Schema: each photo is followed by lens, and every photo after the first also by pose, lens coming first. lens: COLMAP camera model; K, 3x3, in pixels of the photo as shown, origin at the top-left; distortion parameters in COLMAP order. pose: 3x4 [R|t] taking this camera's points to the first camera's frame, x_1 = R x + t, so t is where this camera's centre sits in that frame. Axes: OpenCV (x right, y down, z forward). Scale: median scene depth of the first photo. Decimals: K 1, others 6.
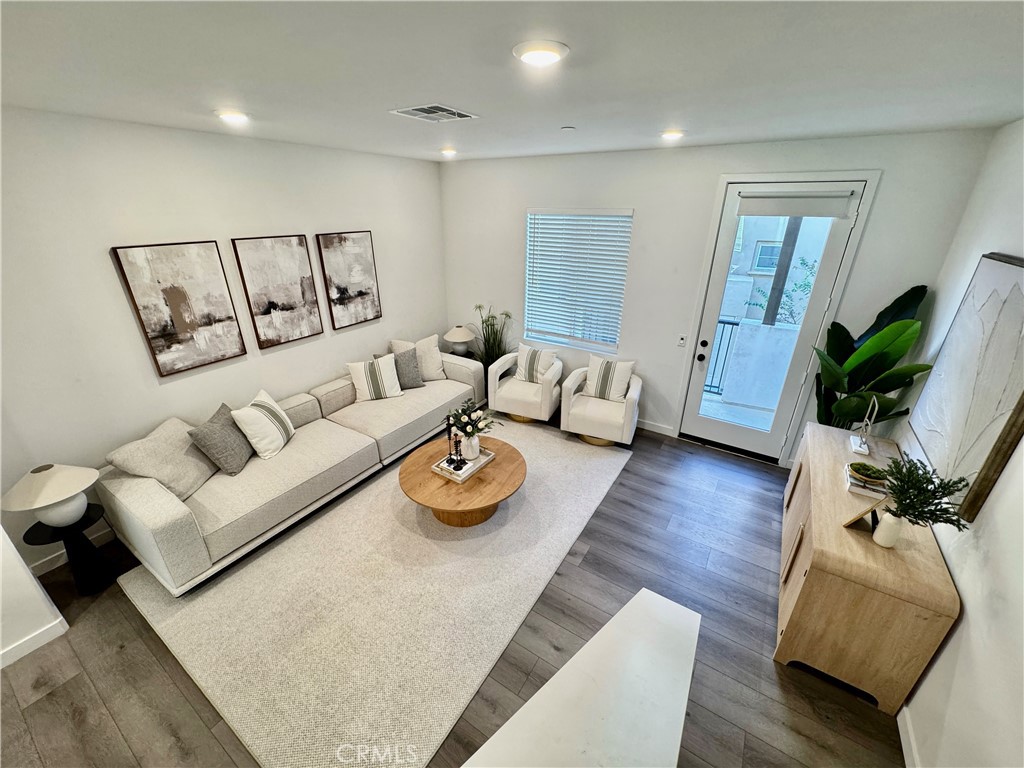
lens RADIAL K [[410.0, 0, 517.0], [0, 410.0, 376.8], [0, 0, 1]] dist [0.001653, -0.001714]
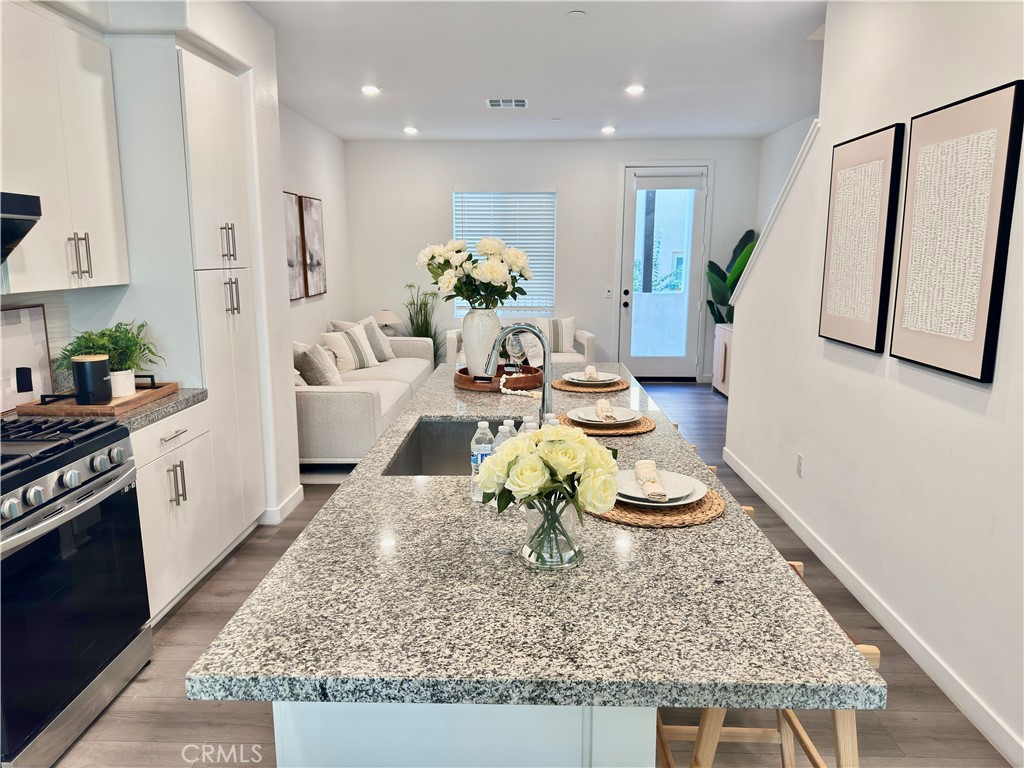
lens RADIAL K [[715.7, 0, 511.8], [0, 715.7, 384.0], [0, 0, 1]] dist [0.025668, -0.020547]
pose [[0.859287, -0.100468, 0.501530, -1.017773], [0.203479, 0.966737, -0.154968, 0.485452], [-0.469279, 0.235213, 0.851148, -0.635829]]
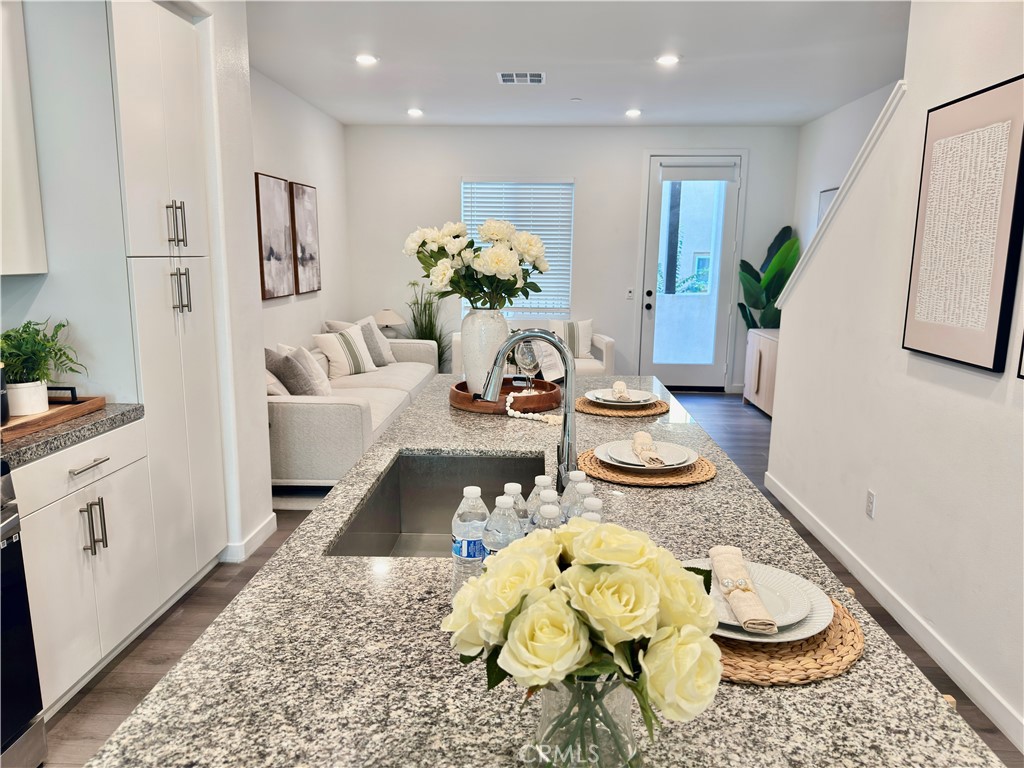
lens RADIAL K [[715.7, 0, 508.5], [0, 715.7, 384.3], [0, 0, 1]] dist [0.025668, -0.020547]
pose [[0.870764, -0.087941, 0.483773, -0.919359], [0.186945, 0.969202, -0.160308, 0.437962], [-0.454776, 0.230029, 0.860387, -0.480276]]
